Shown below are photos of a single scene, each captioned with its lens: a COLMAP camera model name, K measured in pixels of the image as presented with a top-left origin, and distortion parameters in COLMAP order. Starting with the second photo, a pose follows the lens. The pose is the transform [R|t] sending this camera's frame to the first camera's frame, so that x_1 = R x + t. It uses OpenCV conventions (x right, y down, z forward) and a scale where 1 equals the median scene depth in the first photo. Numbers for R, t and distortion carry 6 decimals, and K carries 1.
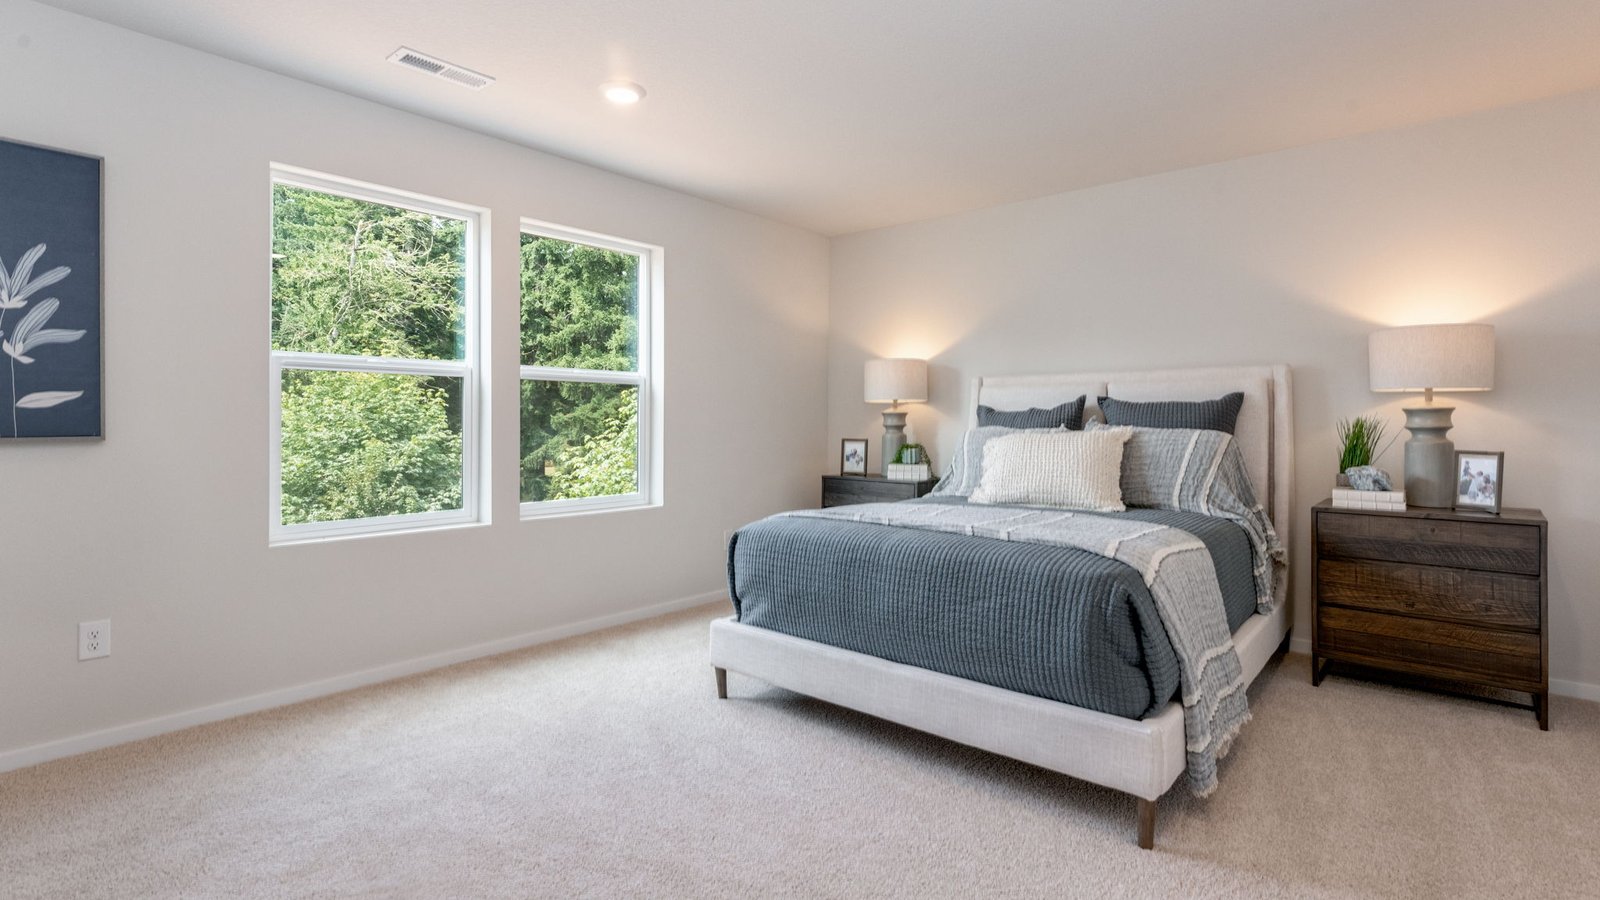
lens RADIAL K [[761.2, 0, 800.7], [0, 761.2, 428.0], [0, 0, 1]] dist [-0.000692, -0.000201]
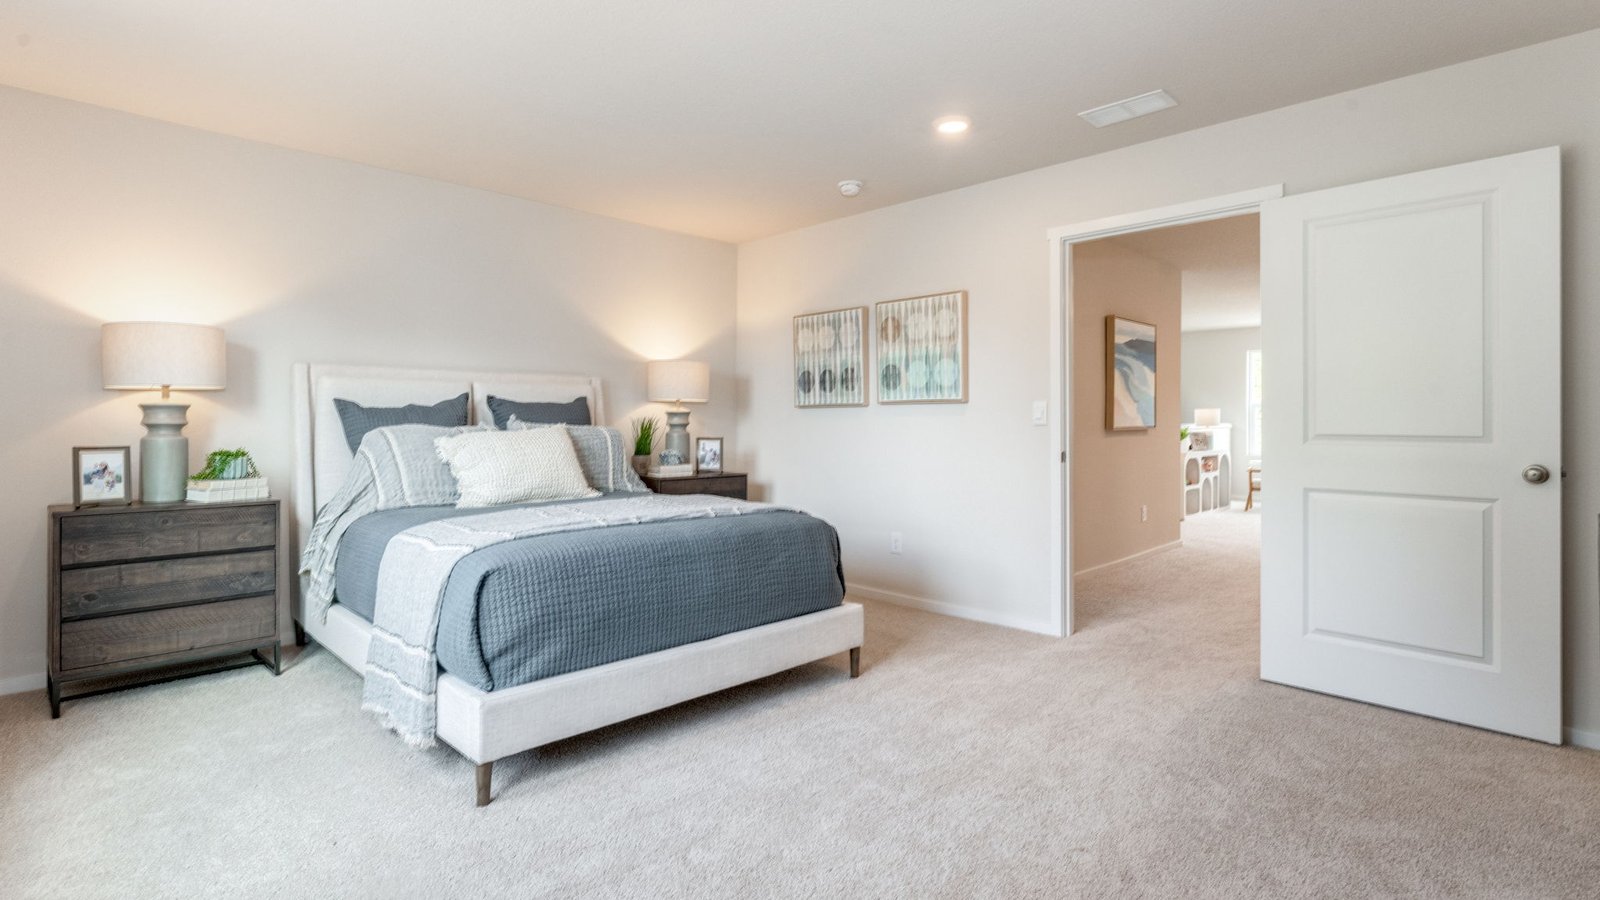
lens RADIAL K [[761.2, 0, 800.7], [0, 761.2, 428.0], [0, 0, 1]] dist [-0.000692, -0.000201]
pose [[0.084993, -0.009426, 0.996337, -0.659140], [0.004204, 0.999950, 0.009102, -0.004627], [-0.996373, 0.003415, 0.085028, 0.533472]]
